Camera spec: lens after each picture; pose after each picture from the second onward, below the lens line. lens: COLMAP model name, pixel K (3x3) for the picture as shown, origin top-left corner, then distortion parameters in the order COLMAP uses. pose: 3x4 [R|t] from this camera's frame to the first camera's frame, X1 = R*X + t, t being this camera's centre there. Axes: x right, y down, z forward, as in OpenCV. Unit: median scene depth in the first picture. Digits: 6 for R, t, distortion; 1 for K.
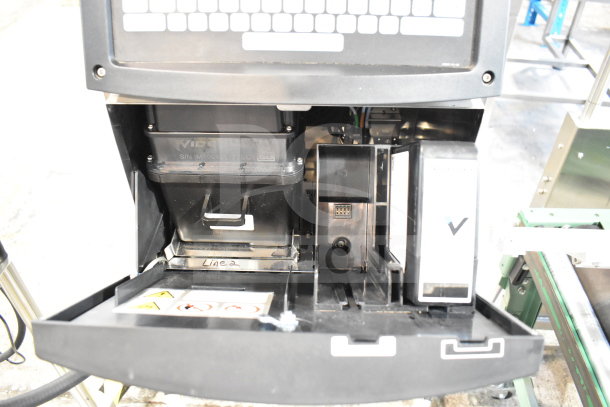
lens RADIAL K [[474.0, 0, 310.0], [0, 474.0, 199.7], [0, 0, 1]] dist [-0.092580, 0.017224]
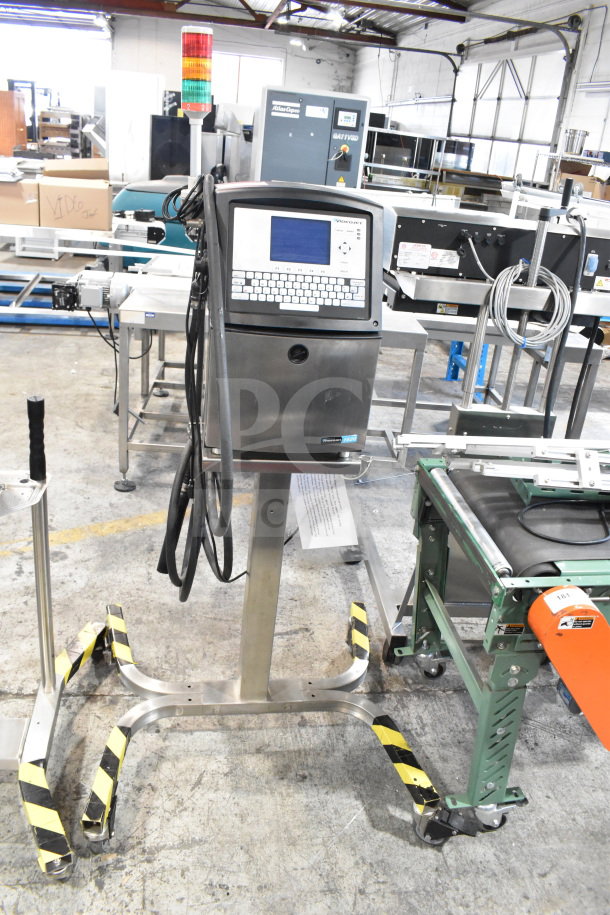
lens RADIAL K [[711.1, 0, 295.0], [0, 711.1, 459.7], [0, 0, 1]] dist [-0.092580, 0.017224]
pose [[0.984793, 0.009941, 0.173445, -0.708374], [0.038680, 0.960756, -0.274684, 1.491050], [-0.169369, 0.277216, 0.945762, -2.361065]]
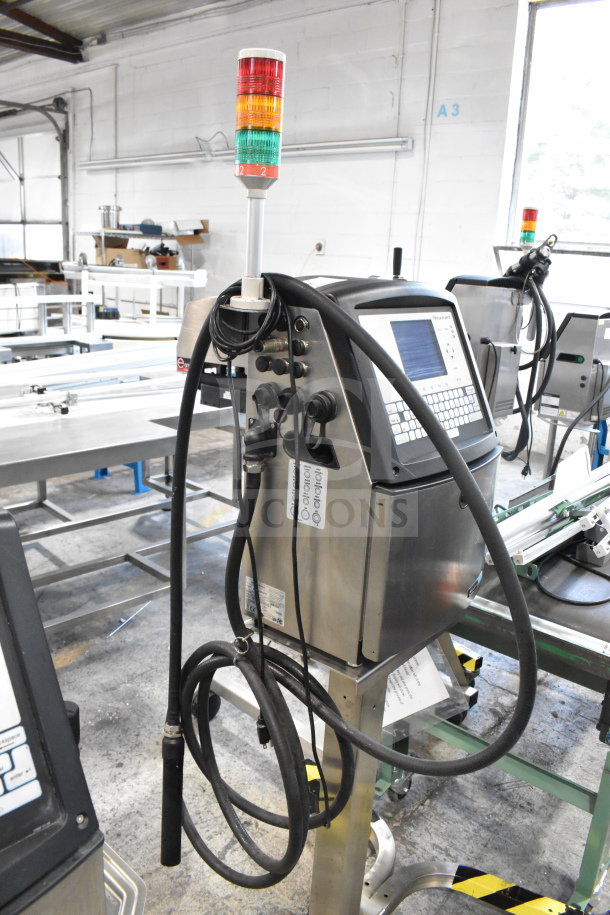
lens RADIAL K [[711.1, 0, 297.8], [0, 711.1, 460.5], [0, 0, 1]] dist [-0.092580, 0.017224]
pose [[0.632411, -0.197355, 0.749071, -2.562339], [0.483754, 0.855875, -0.182920, -0.014909], [-0.605011, 0.478047, 0.636736, -0.407329]]
